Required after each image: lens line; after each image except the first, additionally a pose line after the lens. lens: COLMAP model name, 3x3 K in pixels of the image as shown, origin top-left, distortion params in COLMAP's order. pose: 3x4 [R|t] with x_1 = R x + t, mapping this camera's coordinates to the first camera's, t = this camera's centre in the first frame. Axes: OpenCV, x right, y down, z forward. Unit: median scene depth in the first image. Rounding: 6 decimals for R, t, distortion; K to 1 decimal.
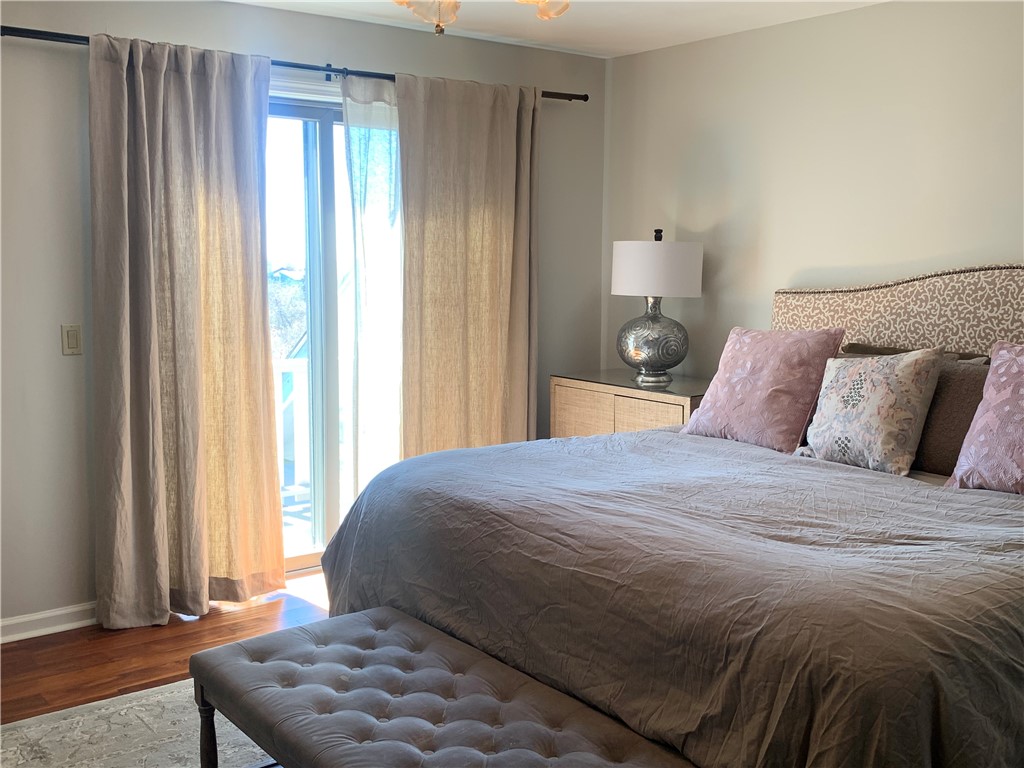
lens RADIAL K [[1064.4, 0, 515.1], [0, 1064.4, 382.2], [0, 0, 1]] dist [0.014119, 0.000000]
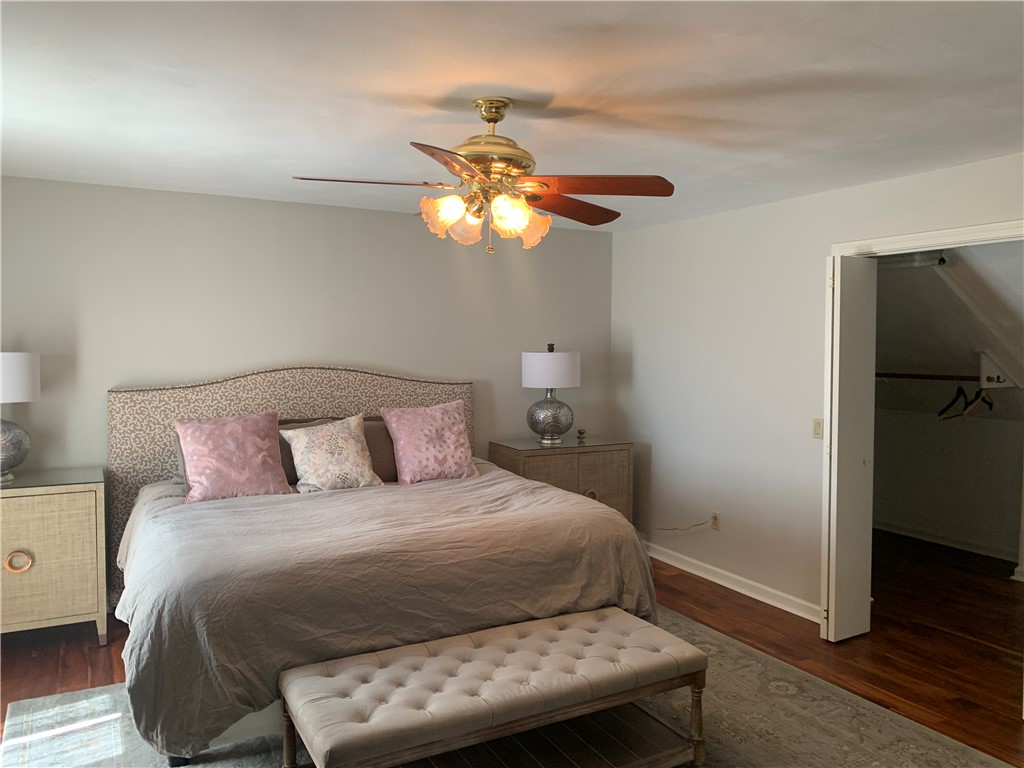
lens RADIAL K [[782.0, 0, 513.0], [0, 782.0, 384.8], [0, 0, 1]] dist [0.014976, -0.009586]
pose [[0.134489, -0.055759, 0.989345, -0.731021], [0.113912, 0.992667, 0.040461, -0.089150], [-0.984346, 0.107256, 0.139854, 0.466487]]
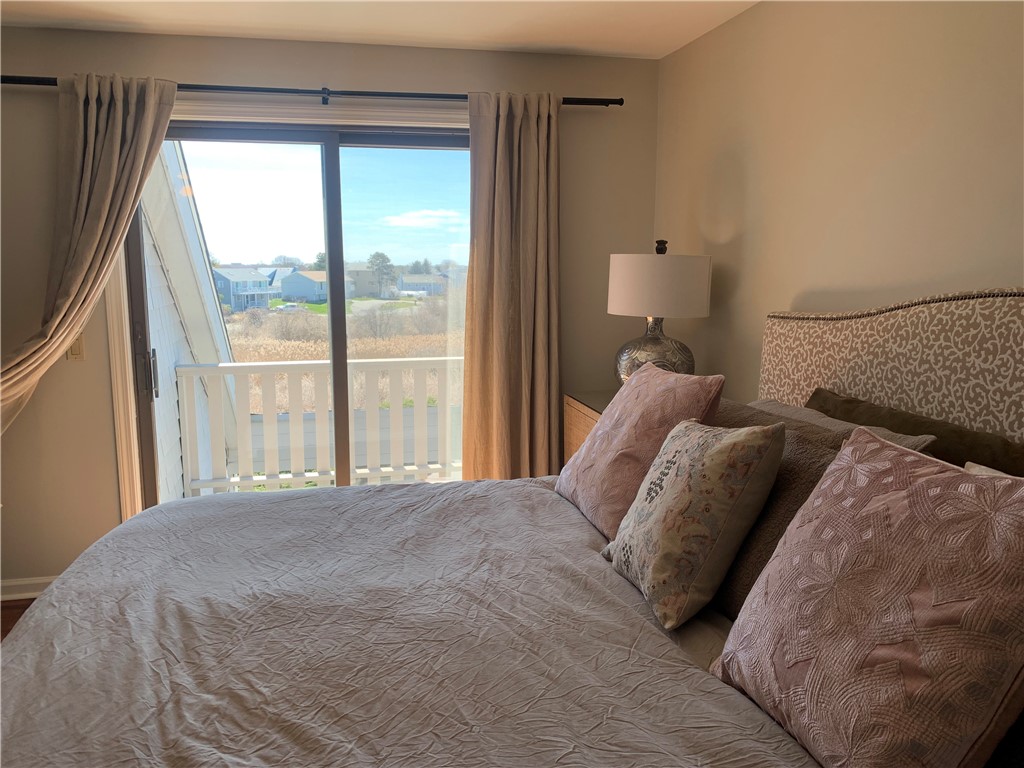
lens RADIAL K [[782.0, 0, 502.4], [0, 782.0, 382.1], [0, 0, 1]] dist [0.014976, -0.009586]
pose [[0.906692, 0.056941, -0.417933, 0.370719], [-0.042002, 0.998110, 0.044866, -0.061105], [0.419698, -0.023125, 0.907369, 0.429520]]
